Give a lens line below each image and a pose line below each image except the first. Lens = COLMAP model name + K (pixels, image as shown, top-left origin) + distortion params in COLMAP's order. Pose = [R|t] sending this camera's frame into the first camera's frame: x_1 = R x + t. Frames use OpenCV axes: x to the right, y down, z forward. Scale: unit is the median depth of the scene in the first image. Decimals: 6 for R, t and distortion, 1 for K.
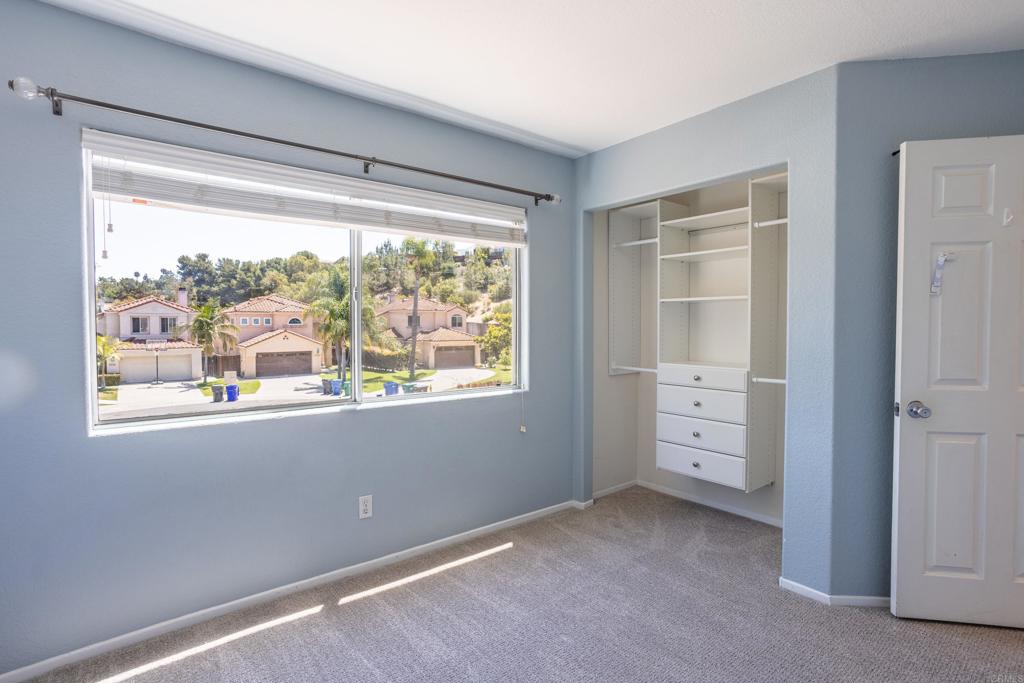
lens RADIAL K [[502.4, 0, 512.4], [0, 502.4, 340.5], [0, 0, 1]] dist [-0.004488, 0.001608]
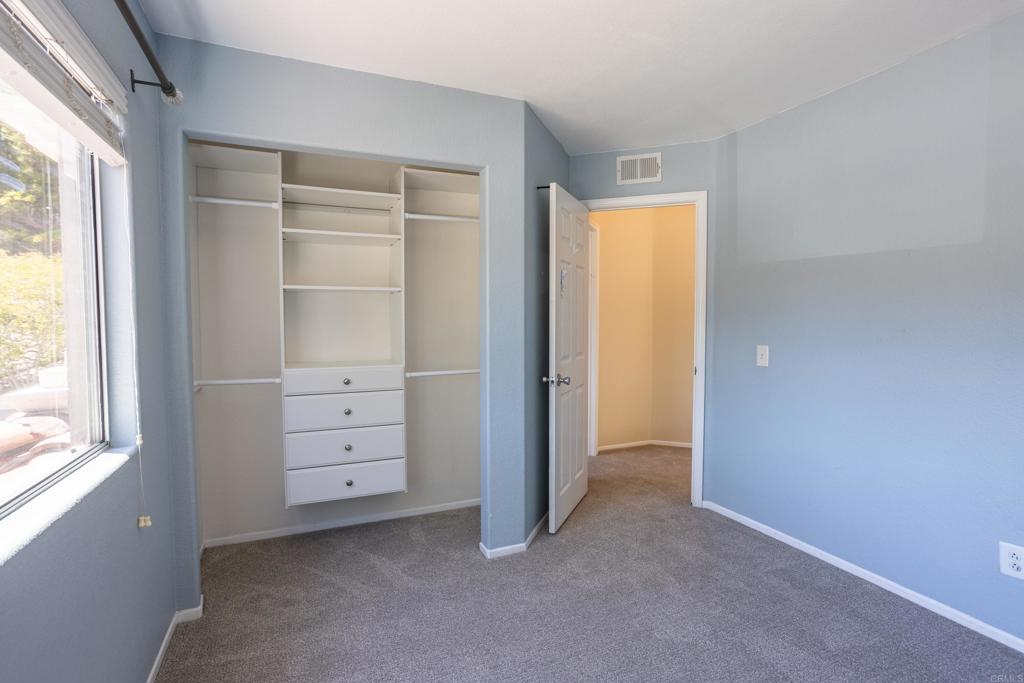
lens RADIAL K [[502.4, 0, 514.8], [0, 502.4, 339.1], [0, 0, 1]] dist [-0.004488, 0.001608]
pose [[0.268480, -0.043661, 0.962295, -0.367238], [0.029793, 0.998871, 0.037009, -0.019939], [-0.962824, 0.018733, 0.269478, 0.490774]]
